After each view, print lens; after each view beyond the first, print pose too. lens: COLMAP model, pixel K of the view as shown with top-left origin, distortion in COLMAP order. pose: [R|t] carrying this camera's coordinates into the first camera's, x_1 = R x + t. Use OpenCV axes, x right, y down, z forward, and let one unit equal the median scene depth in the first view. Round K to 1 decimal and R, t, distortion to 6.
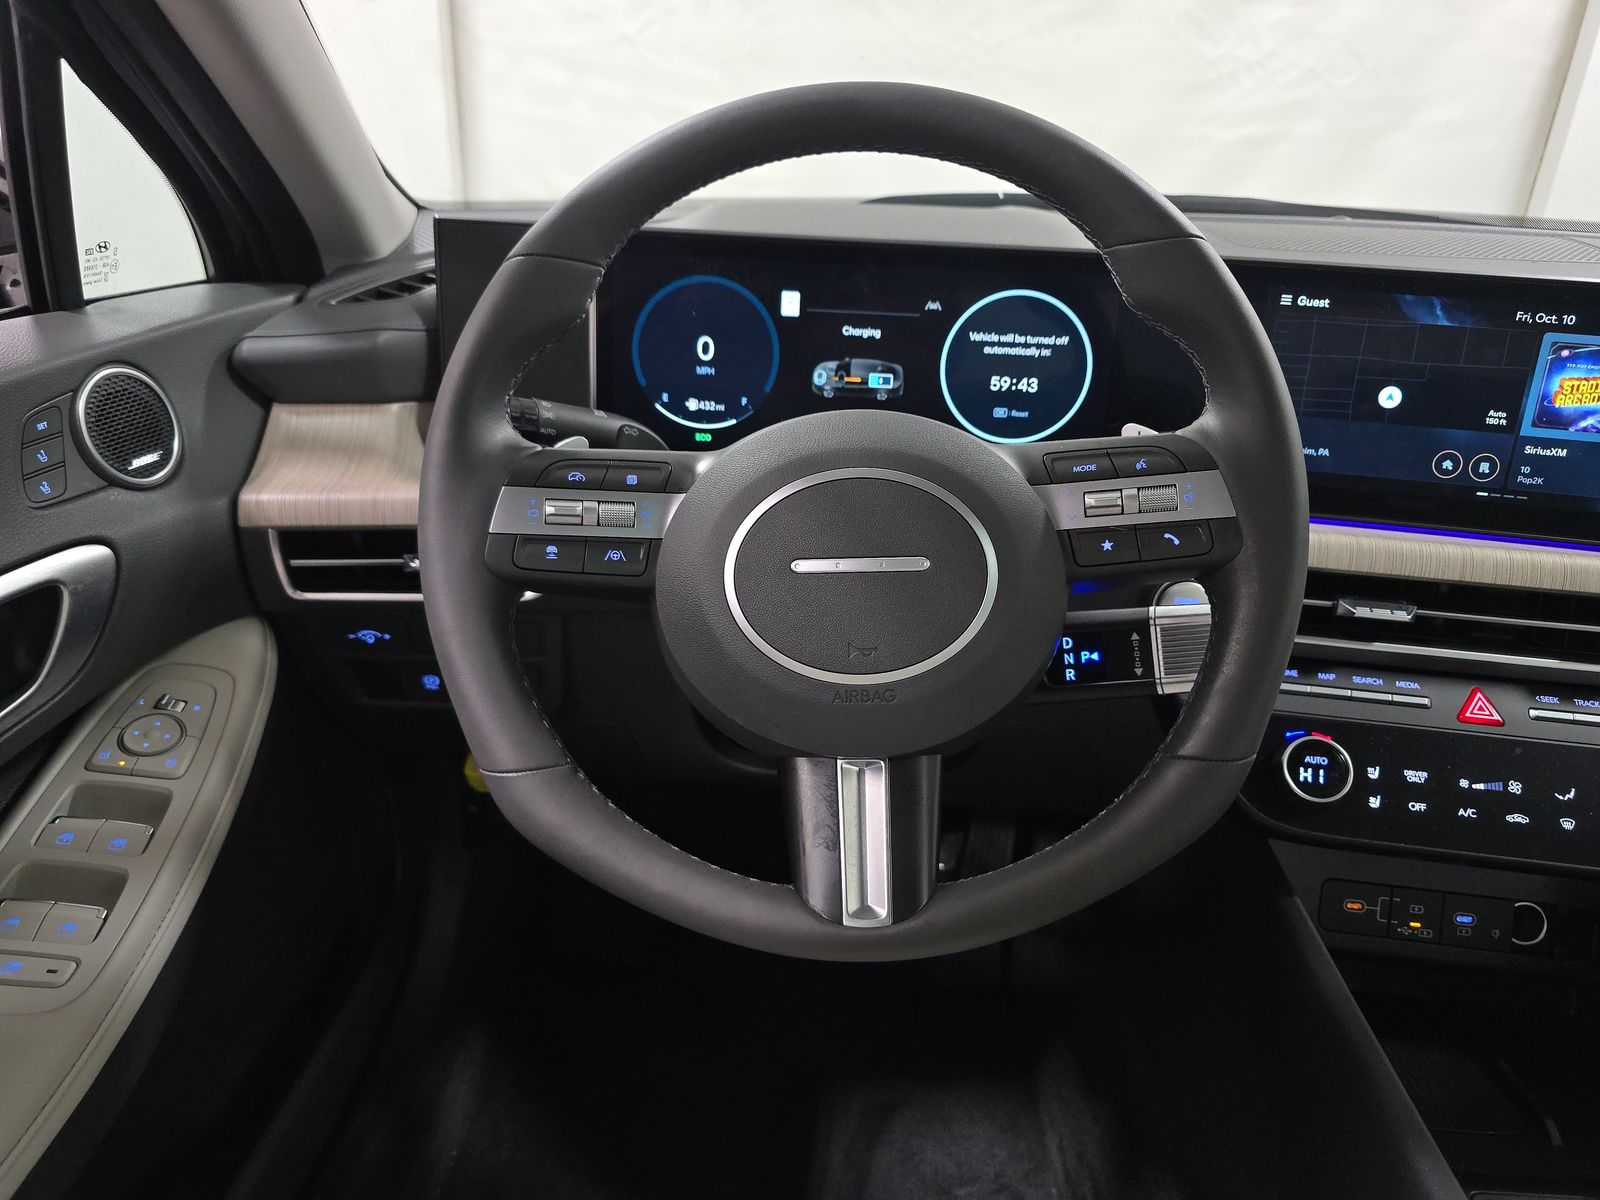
lens RADIAL K [[1077.7, 0, 804.6], [0, 1077.7, 599.8], [0, 0, 1]] dist [0.004584, -0.006006]
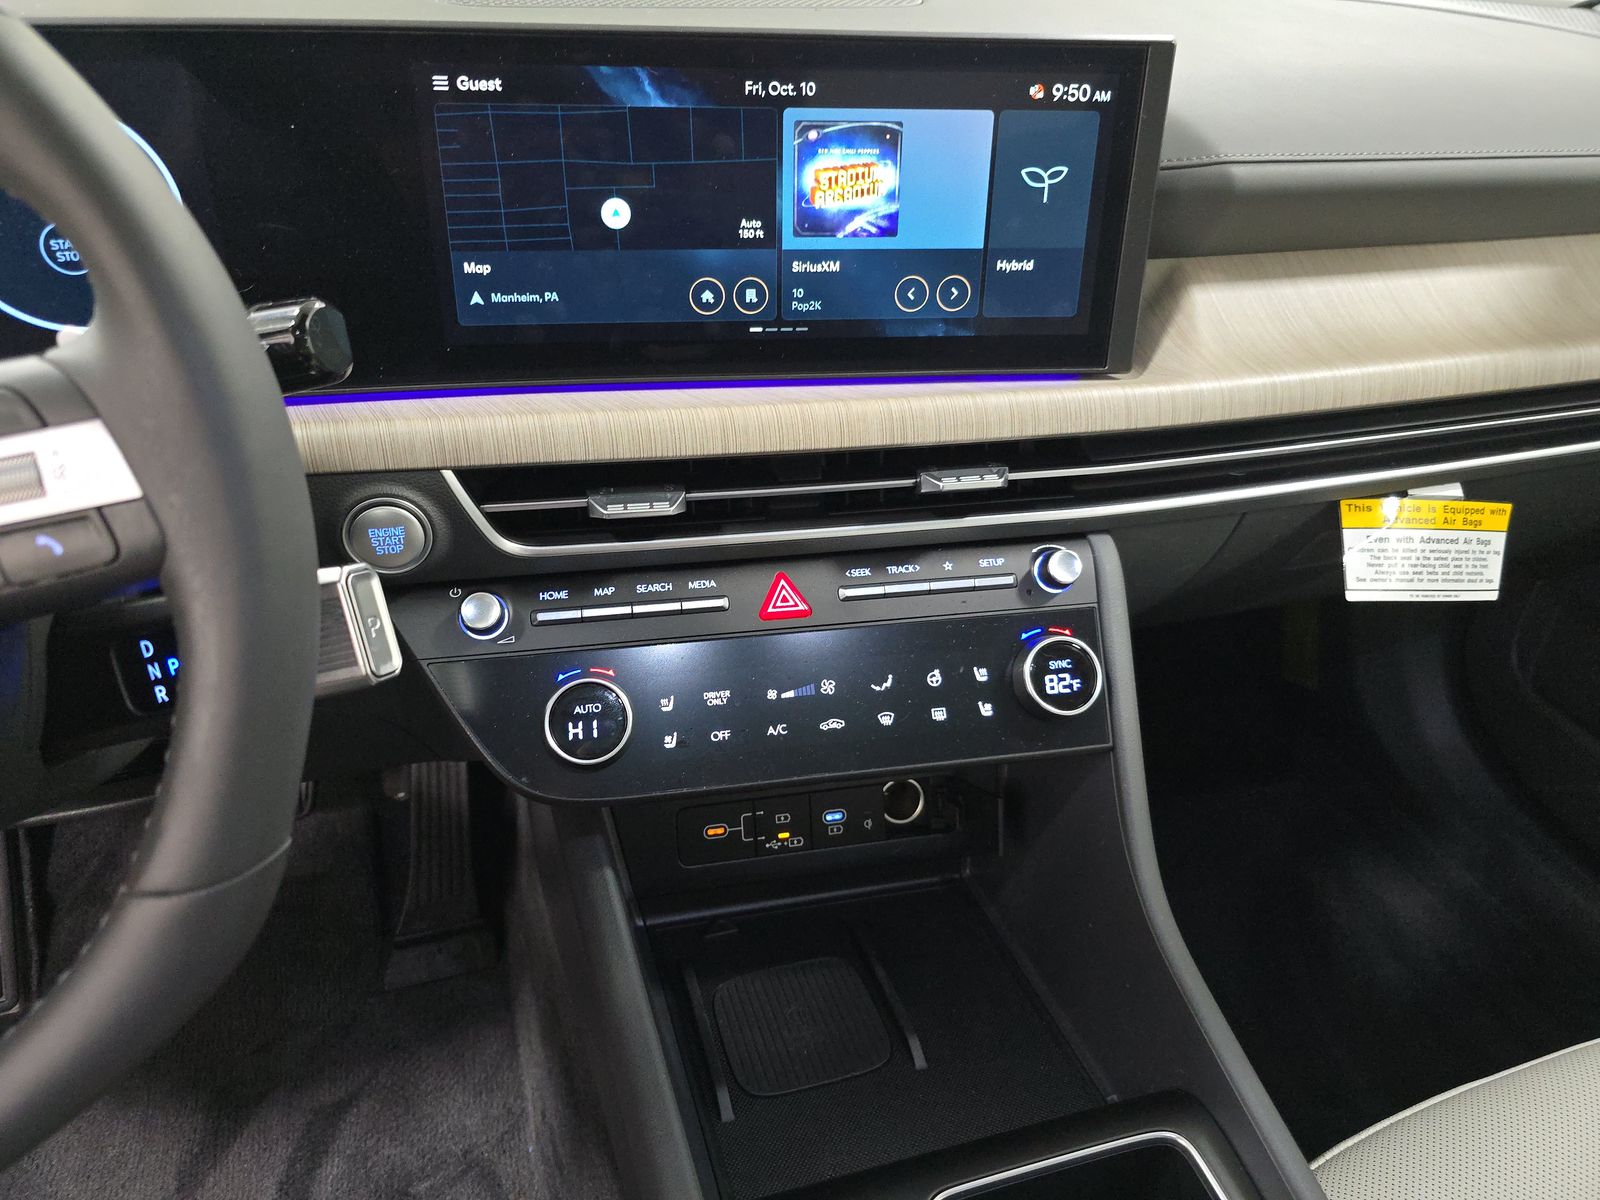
lens RADIAL K [[1077.7, 0, 796.0], [0, 1077.7, 598.7], [0, 0, 1]] dist [0.004584, -0.006006]
pose [[0.939174, -0.195410, 0.282431, 0.405000], [0.142913, 0.970136, 0.195991, -0.059016], [-0.312295, -0.143707, 0.939053, 0.228491]]
